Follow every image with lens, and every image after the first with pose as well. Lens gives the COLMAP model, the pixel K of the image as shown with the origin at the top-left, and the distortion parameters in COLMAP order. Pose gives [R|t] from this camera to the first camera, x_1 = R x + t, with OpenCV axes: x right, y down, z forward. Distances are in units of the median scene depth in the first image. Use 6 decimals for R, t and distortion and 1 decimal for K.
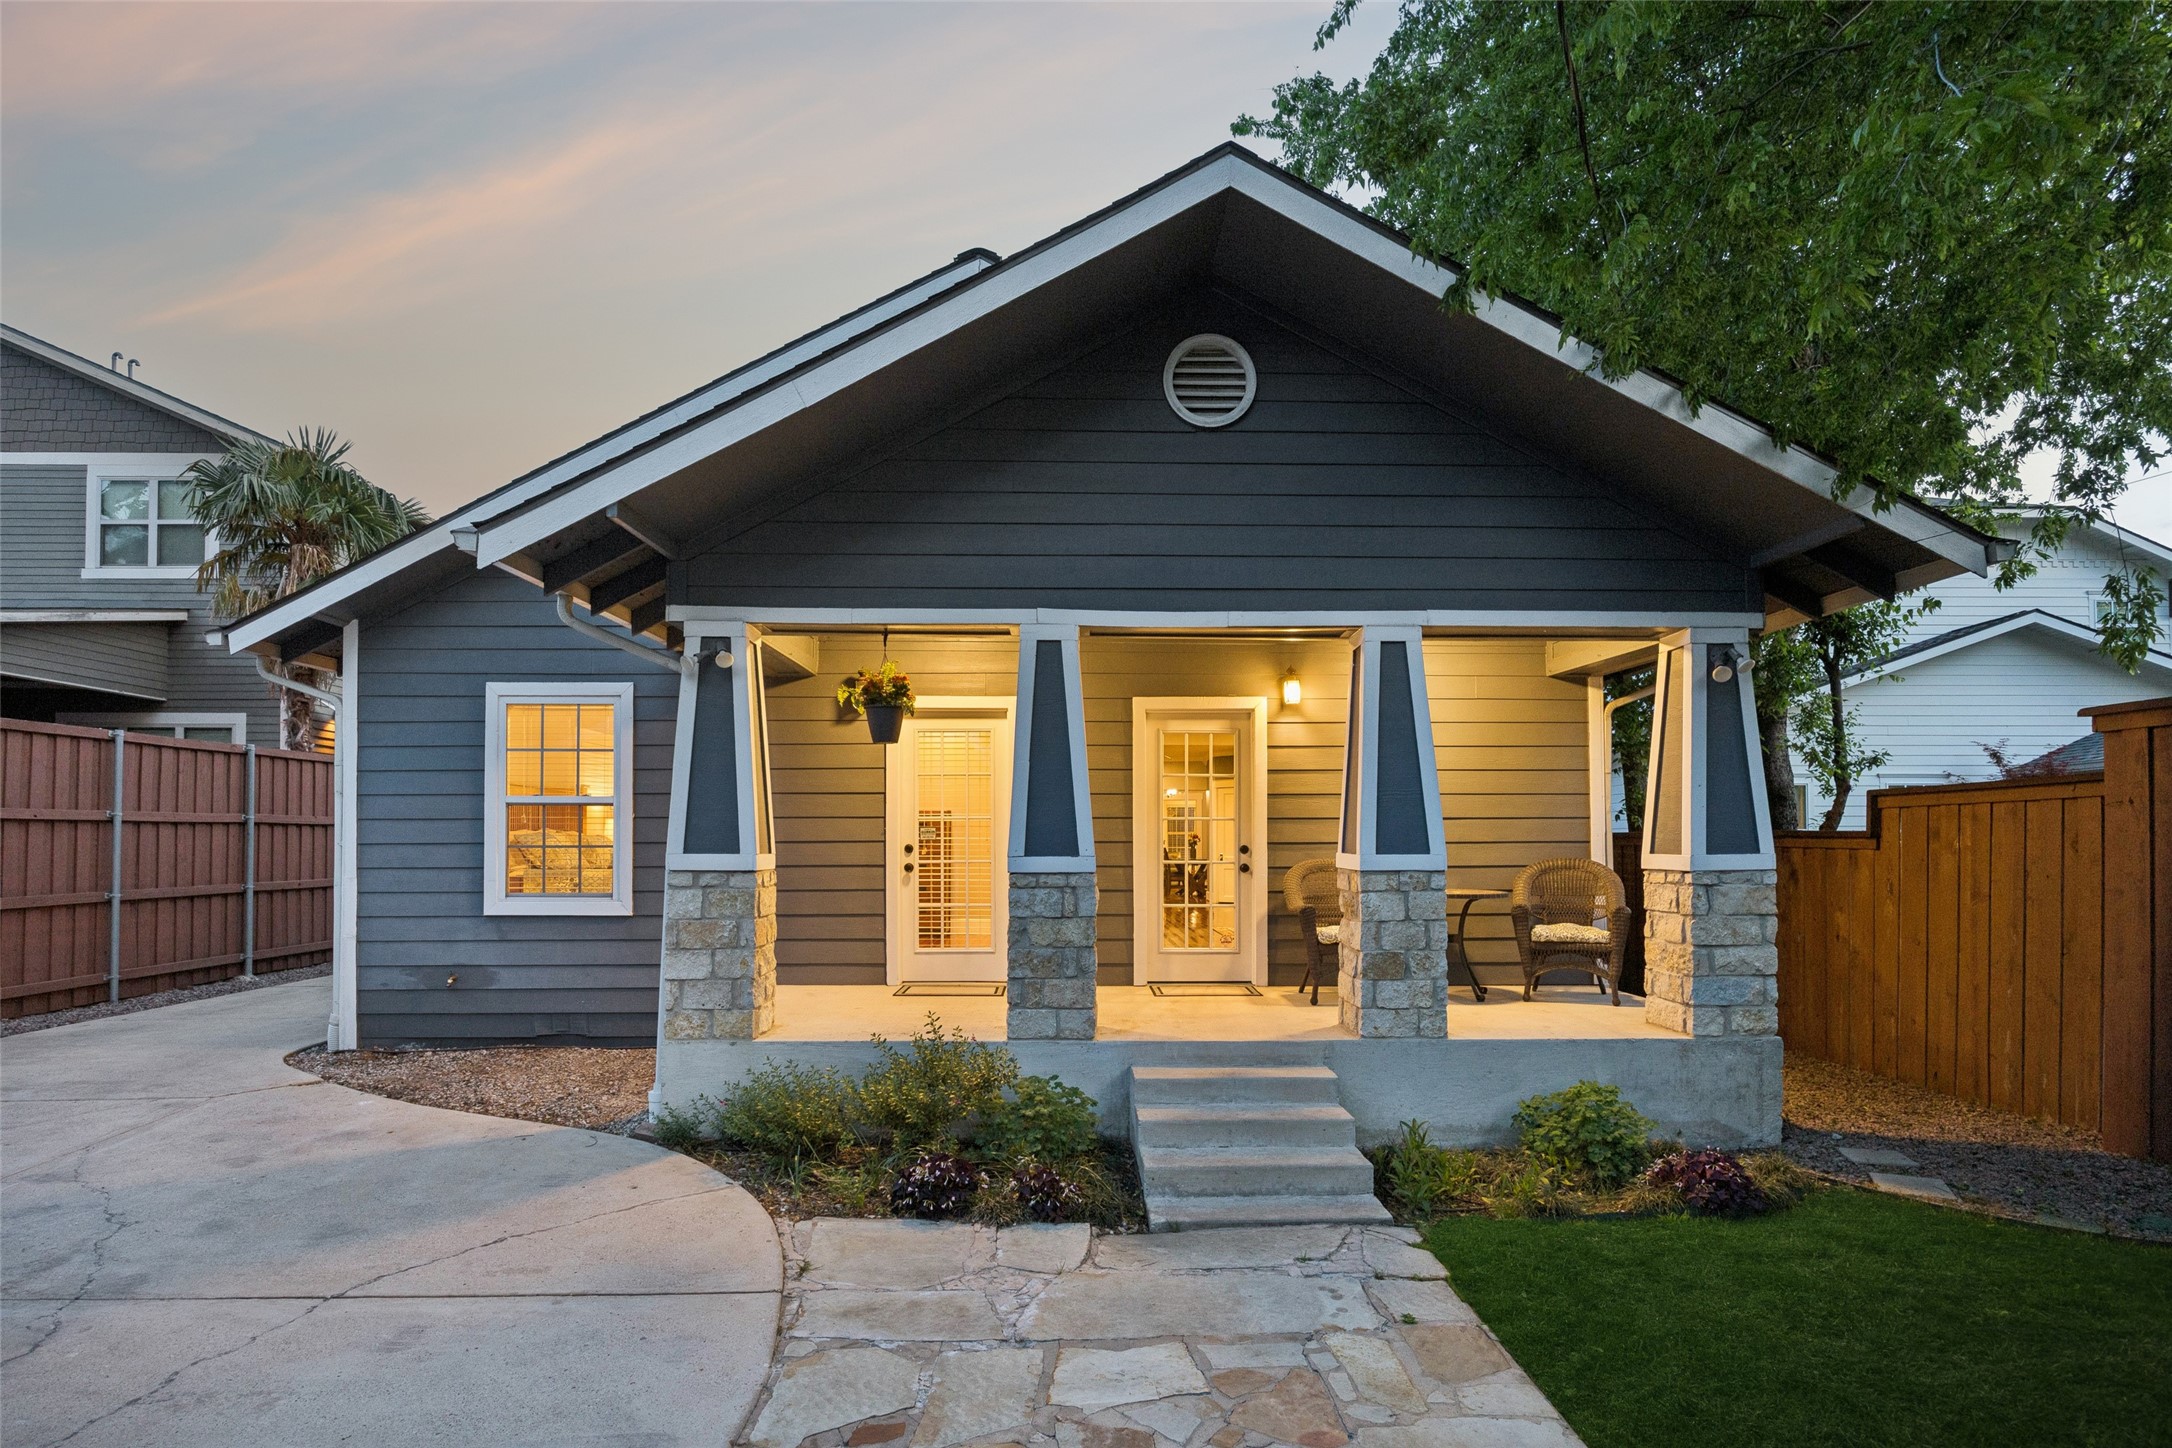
lens RADIAL K [[1113.4, 0, 1092.7], [0, 1113.4, 829.6], [0, 0, 1]] dist [-0.017216, -0.002086]
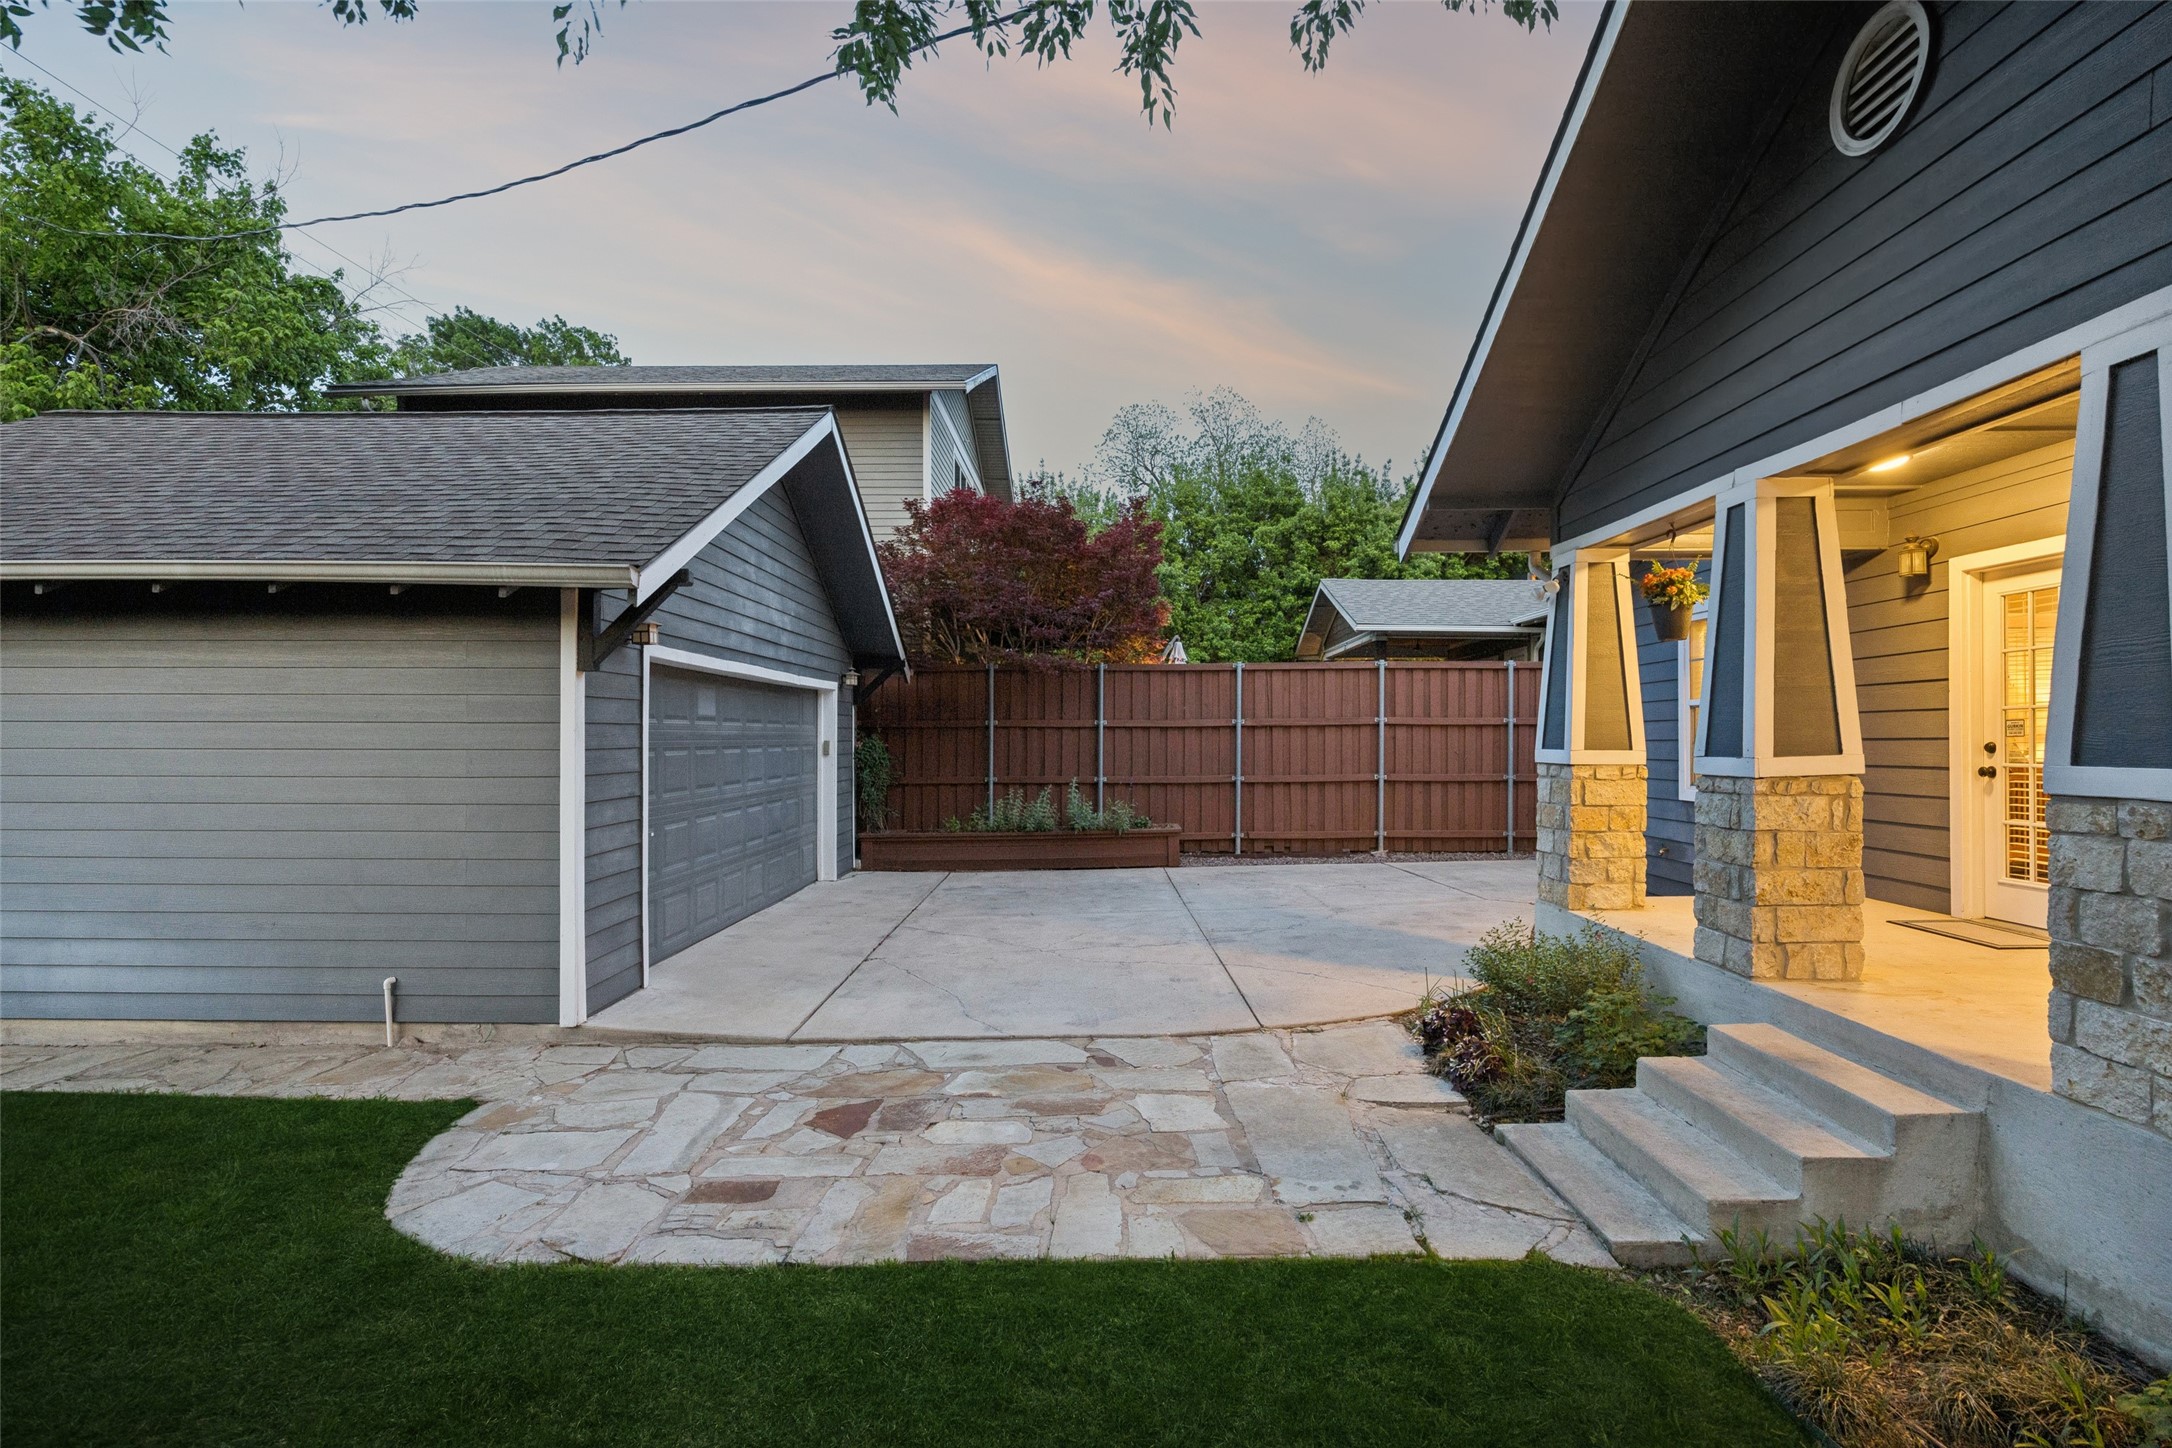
lens RADIAL K [[1037.8, 0, 1086.0], [0, 1037.8, 709.2], [0, 0, 1]] dist [-0.004832, -0.000970]
pose [[-0.042331, -0.024719, -0.998798, 0.740934], [0.010218, 0.999631, -0.025172, 0.001898], [0.999051, -0.011271, -0.042063, 0.503991]]
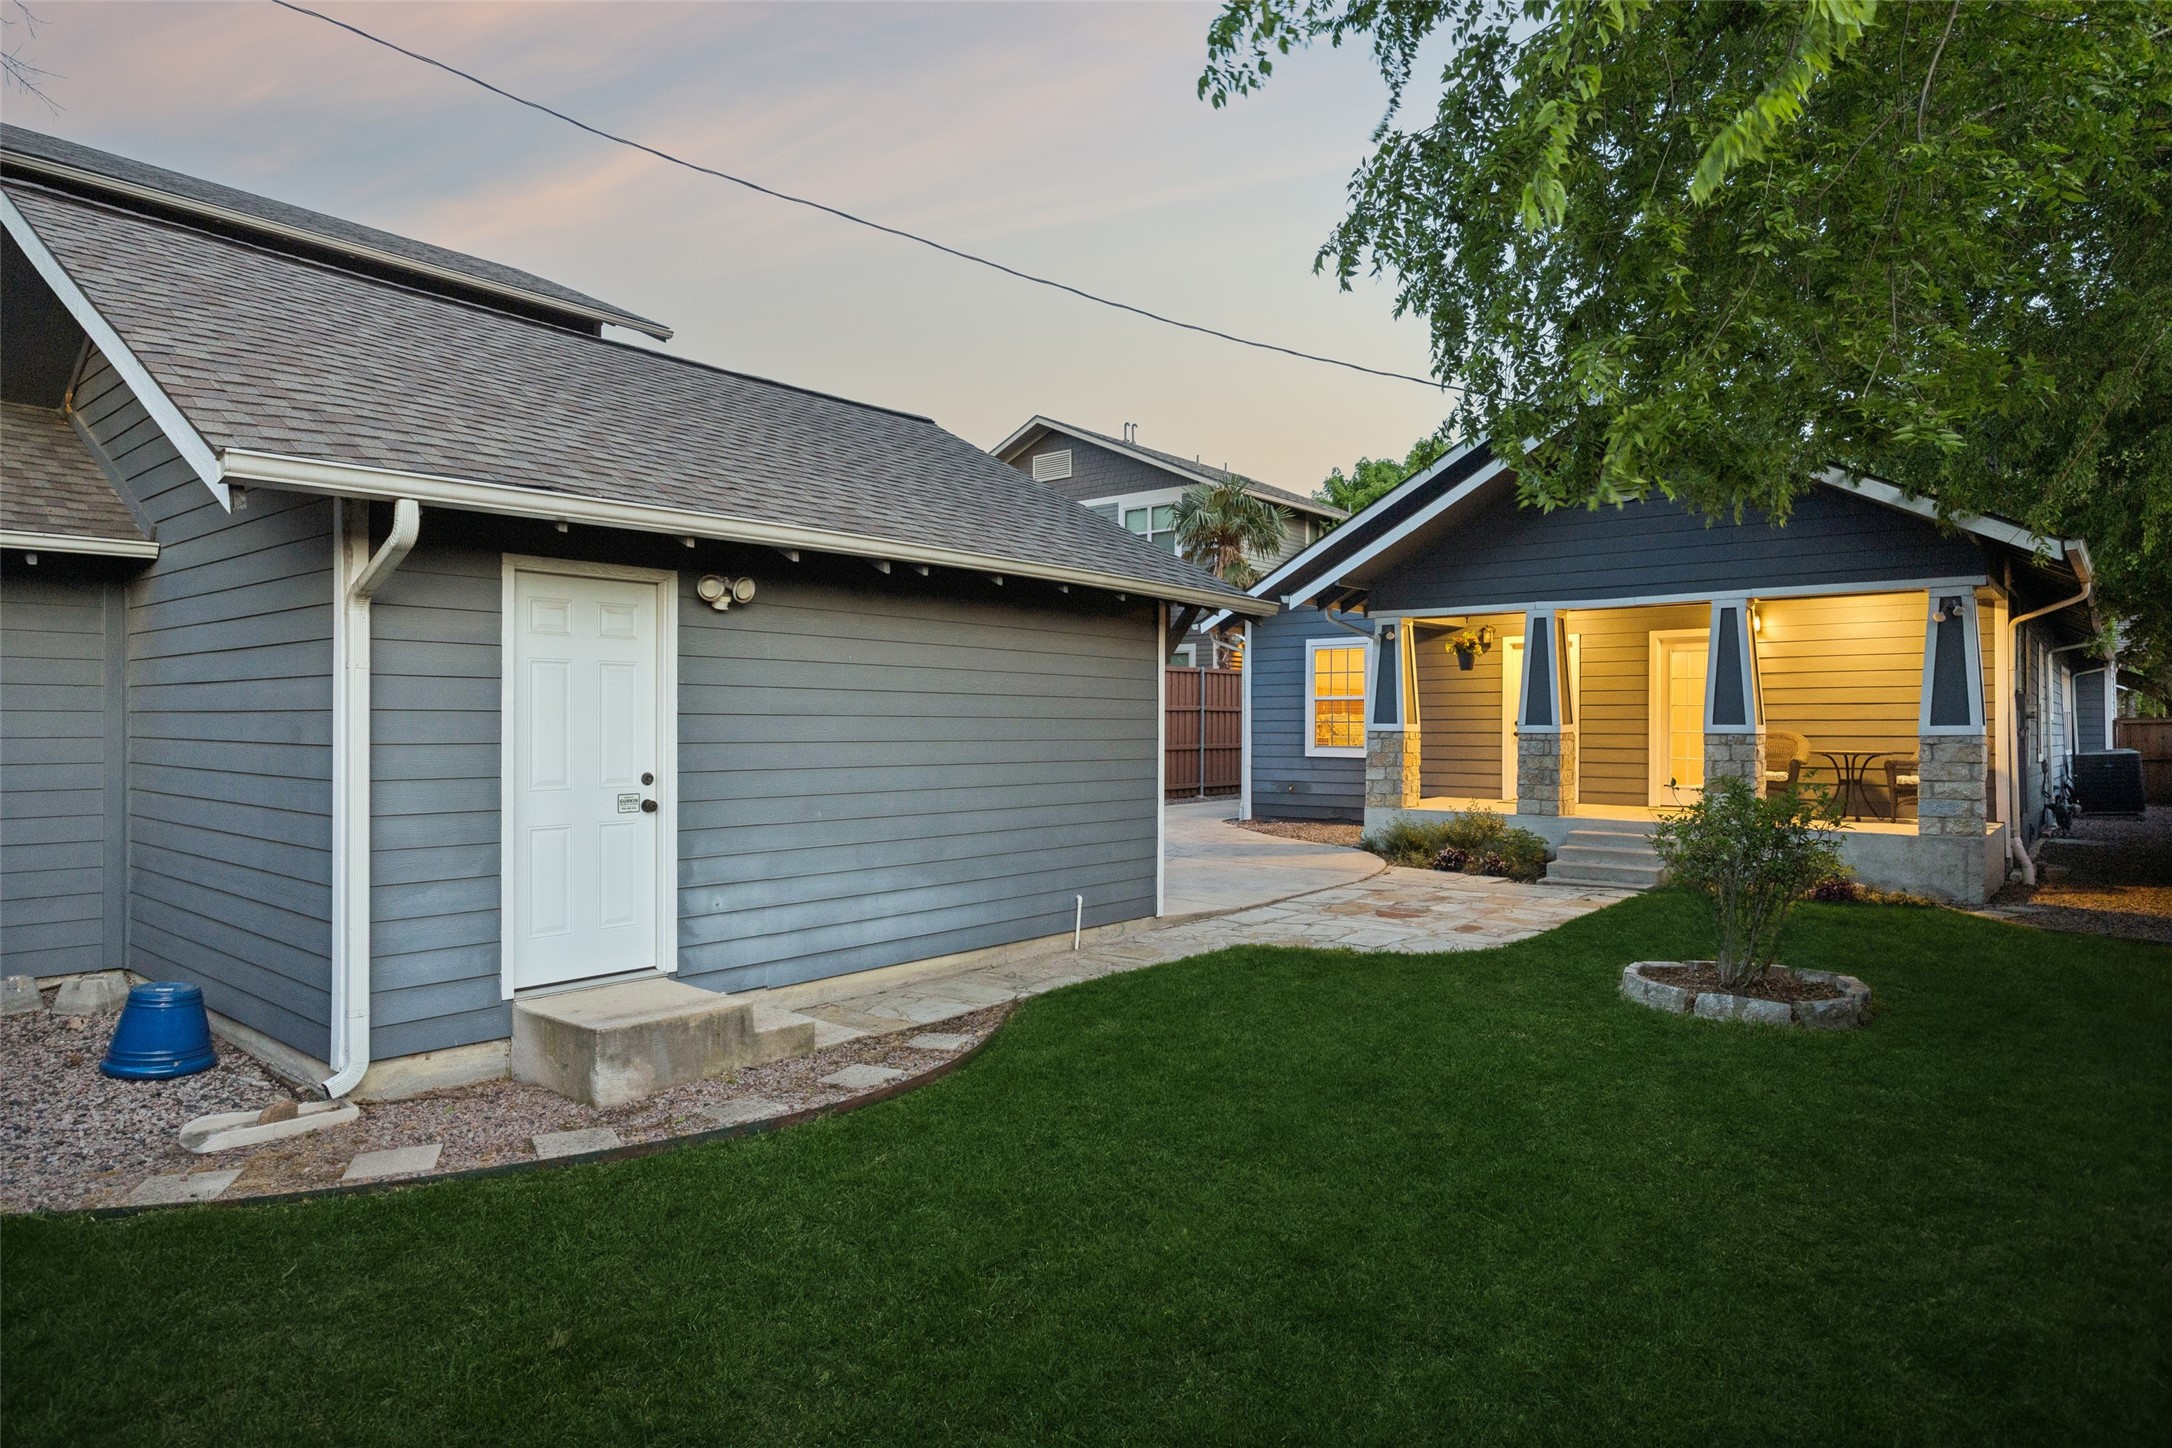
lens RADIAL K [[1251.3, 0, 1093.2], [0, 1251.3, 718.3], [0, 0, 1]] dist [-0.001955, 0.000081]
pose [[0.752408, -0.001213, -0.658696, 0.800532], [0.002911, 0.999995, 0.001484, 0.004844], [0.658691, -0.003034, 0.752407, -1.172206]]
